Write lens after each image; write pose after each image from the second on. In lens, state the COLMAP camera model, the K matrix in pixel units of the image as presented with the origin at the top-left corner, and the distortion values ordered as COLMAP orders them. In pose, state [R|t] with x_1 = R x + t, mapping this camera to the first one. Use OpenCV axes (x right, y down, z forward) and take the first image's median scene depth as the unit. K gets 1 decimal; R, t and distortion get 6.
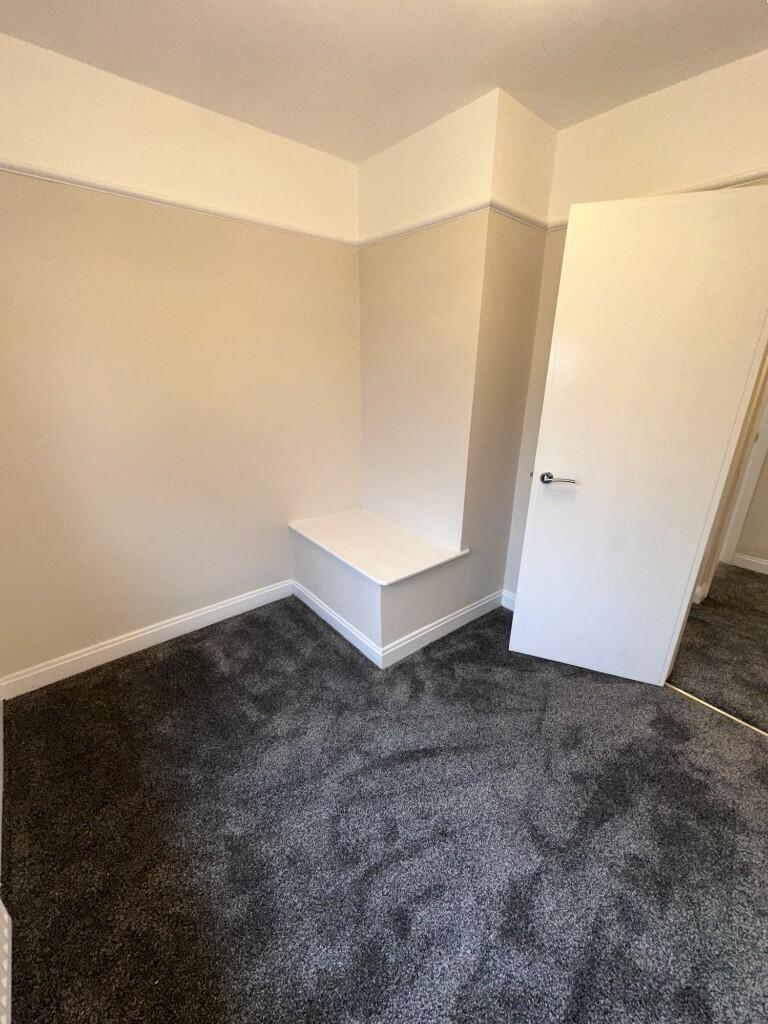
lens RADIAL K [[423.9, 0, 384.0], [0, 423.9, 512.0], [0, 0, 1]] dist [-0.000373, -0.000327]
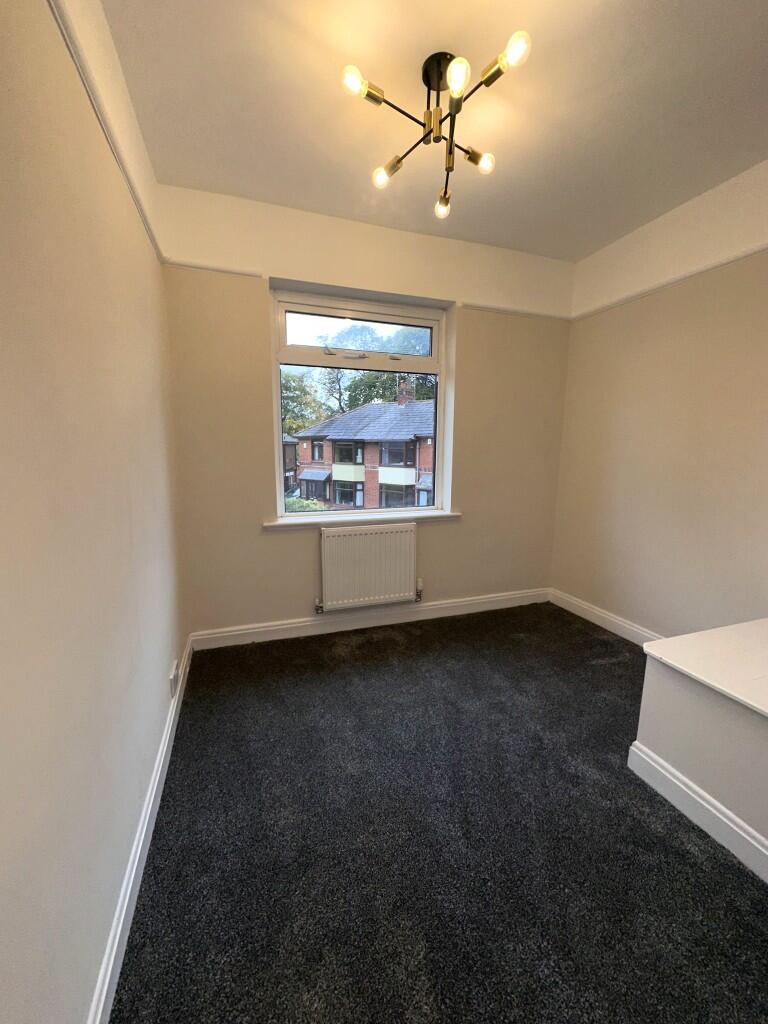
lens RADIAL K [[423.9, 0, 384.0], [0, 423.9, 512.0], [0, 0, 1]] dist [-0.000373, -0.000327]
pose [[-0.350148, 0.127780, -0.927938, 0.830941], [-0.328445, 0.911006, 0.249384, -0.090237], [0.877223, 0.392098, -0.277018, 0.682372]]
